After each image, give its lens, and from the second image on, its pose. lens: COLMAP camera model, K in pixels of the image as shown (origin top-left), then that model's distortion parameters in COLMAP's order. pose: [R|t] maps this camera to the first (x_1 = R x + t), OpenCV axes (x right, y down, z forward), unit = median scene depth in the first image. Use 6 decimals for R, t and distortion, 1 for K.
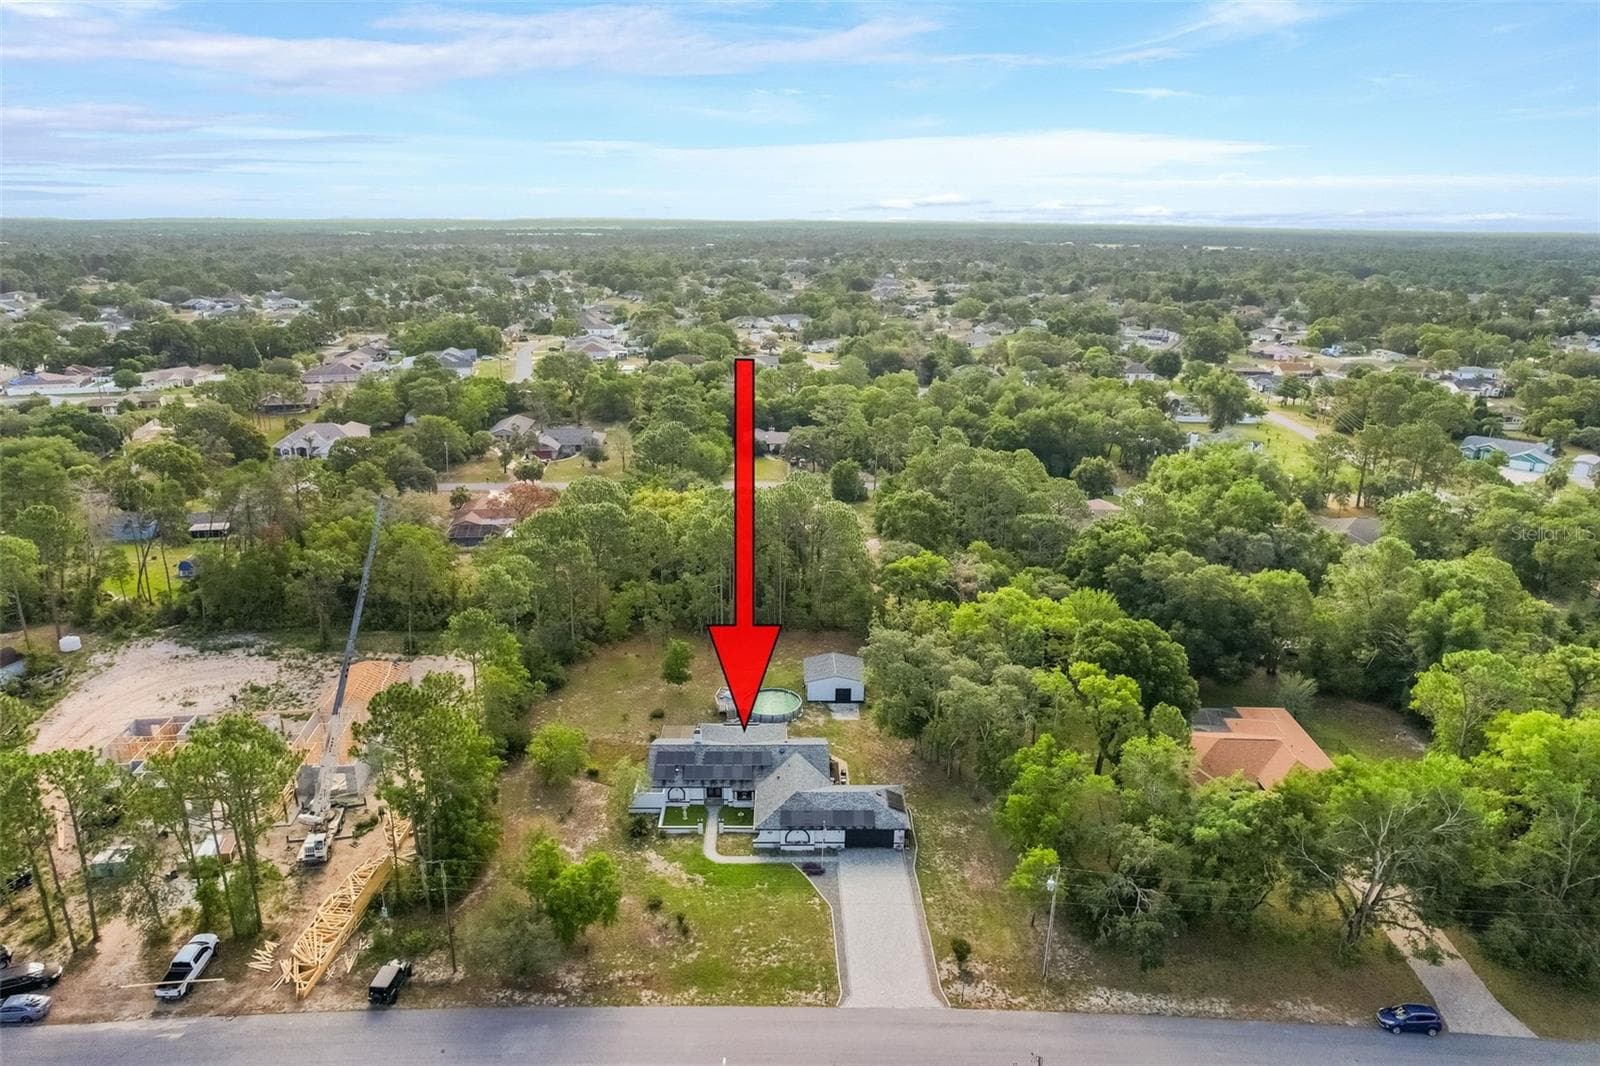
lens RADIAL K [[1024.3, 0, 800.0], [0, 1024.3, 533.0], [0, 0, 1]] dist [-0.046601, 0.047099]
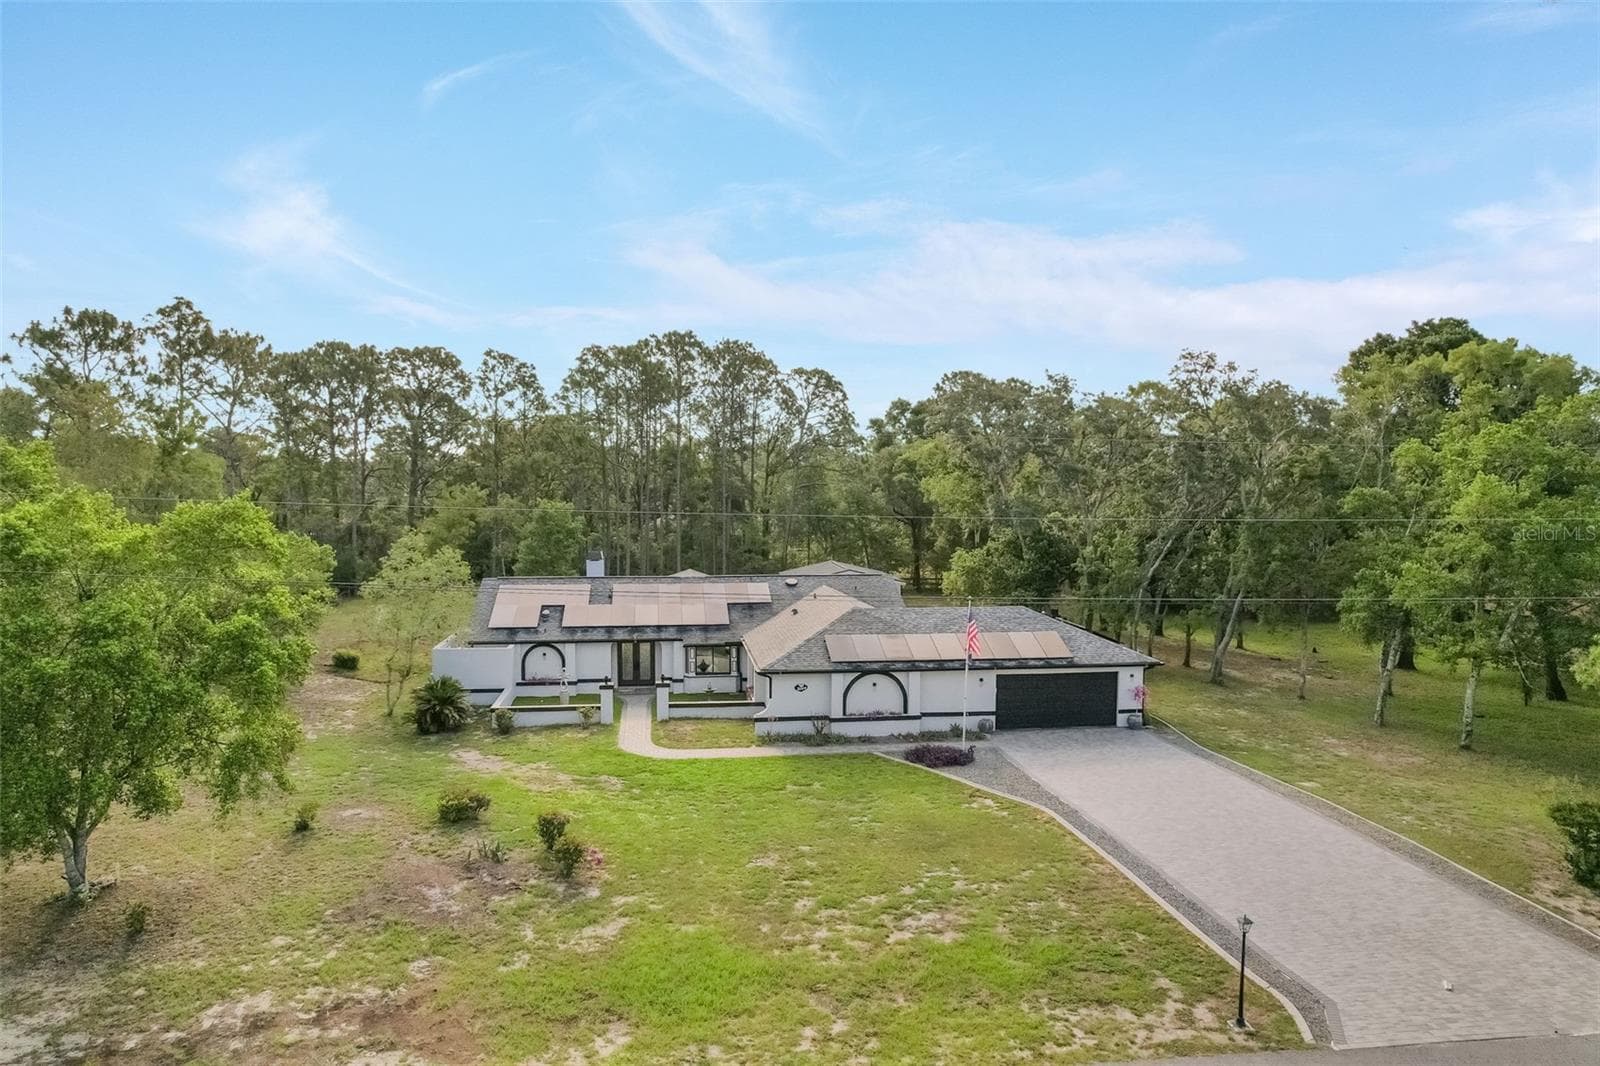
lens RADIAL K [[1024.3, 0, 800.0], [0, 1024.3, 533.0], [0, 0, 1]] dist [-0.046601, 0.047099]
pose [[0.992404, -0.011673, 0.122463, -0.054744], [0.040508, 0.970977, -0.235718, 0.240749], [-0.116158, 0.238888, 0.964075, 0.464268]]
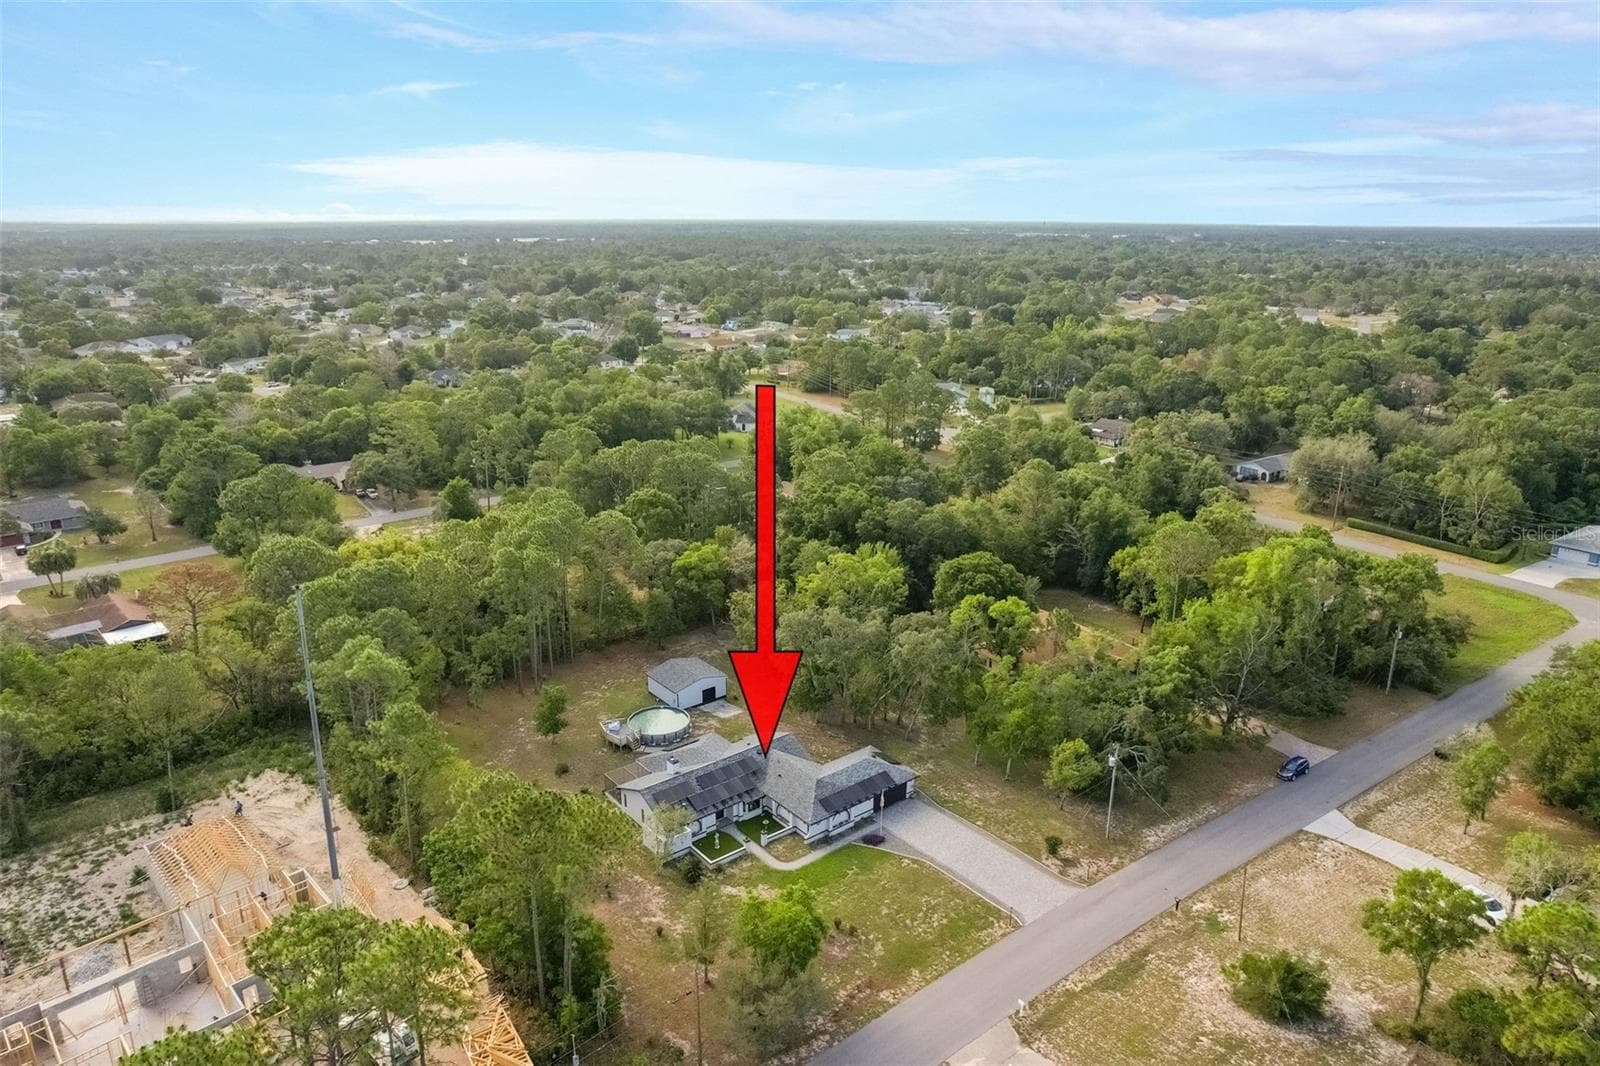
lens RADIAL K [[1024.3, 0, 800.0], [0, 1024.3, 533.0], [0, 0, 1]] dist [-0.046601, 0.047099]
pose [[0.792570, -0.190538, 0.579248, -0.425844], [0.187141, 0.980091, 0.066332, -0.045083], [-0.580355, 0.055828, 0.812448, 0.124756]]
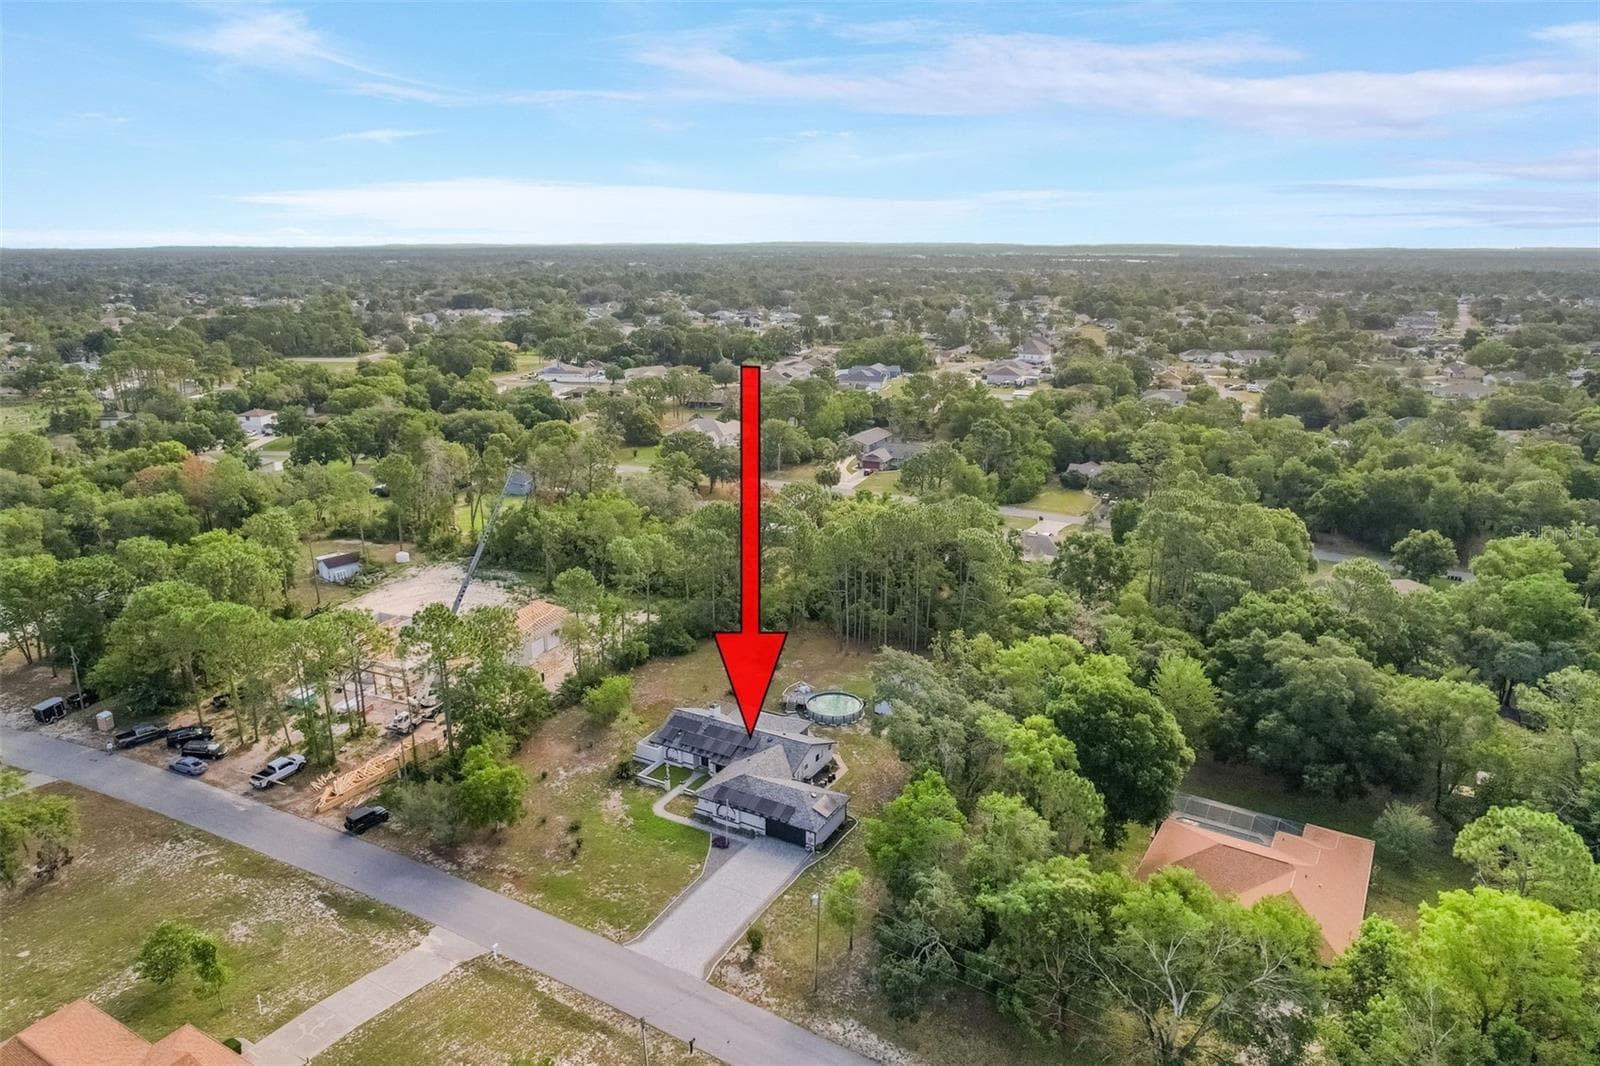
lens RADIAL K [[1024.3, 0, 800.0], [0, 1024.3, 533.0], [0, 0, 1]] dist [-0.046601, 0.047099]
pose [[0.867646, 0.132320, -0.479252, 0.404987], [-0.143393, 0.989572, 0.013617, -0.017770], [0.476056, 0.056906, 0.877572, 0.046342]]
